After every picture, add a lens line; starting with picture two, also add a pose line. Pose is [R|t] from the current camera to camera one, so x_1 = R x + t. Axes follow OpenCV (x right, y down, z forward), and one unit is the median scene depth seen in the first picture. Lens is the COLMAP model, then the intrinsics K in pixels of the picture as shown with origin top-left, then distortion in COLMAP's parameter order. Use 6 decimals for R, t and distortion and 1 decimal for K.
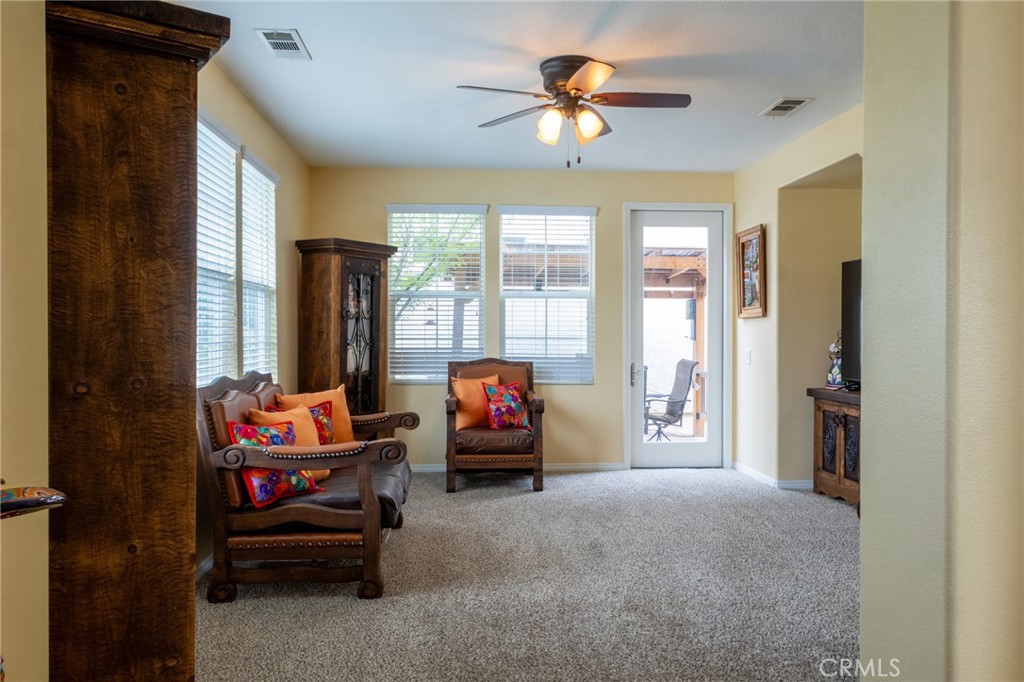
lens RADIAL K [[773.3, 0, 512.9], [0, 773.3, 340.6], [0, 0, 1]] dist [-0.001931, 0.010478]
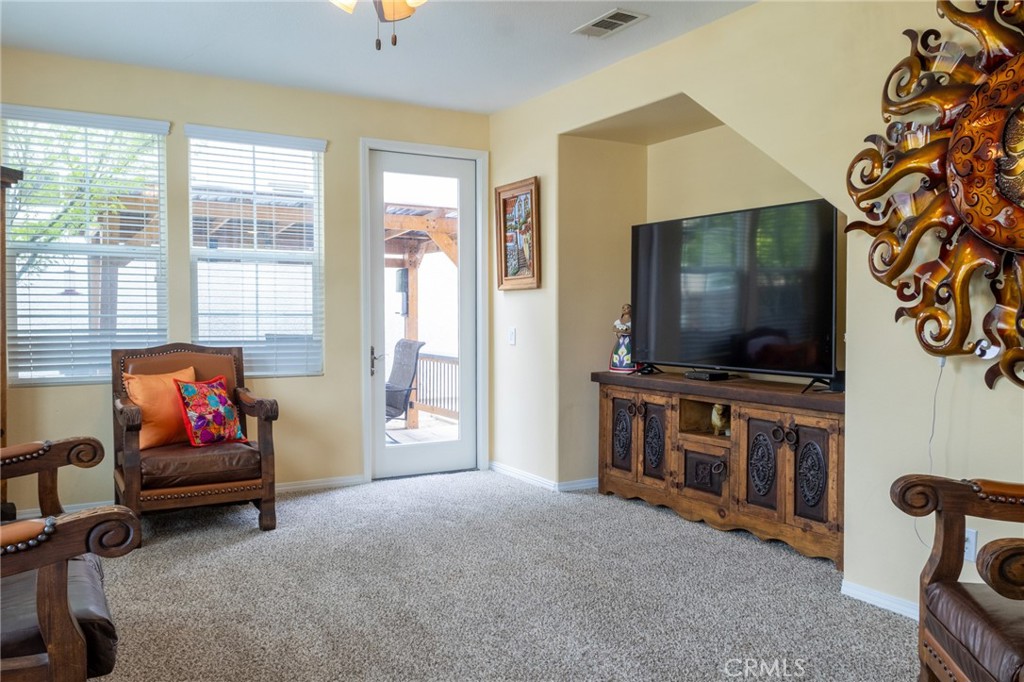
lens RADIAL K [[807.4, 0, 510.6], [0, 807.4, 340.1], [0, 0, 1]] dist [0.006578, -0.003050]
pose [[0.896906, -0.016253, 0.441922, -0.085117], [0.003634, 0.999562, 0.029386, -0.000581], [-0.442205, -0.024750, 0.896572, 0.219885]]
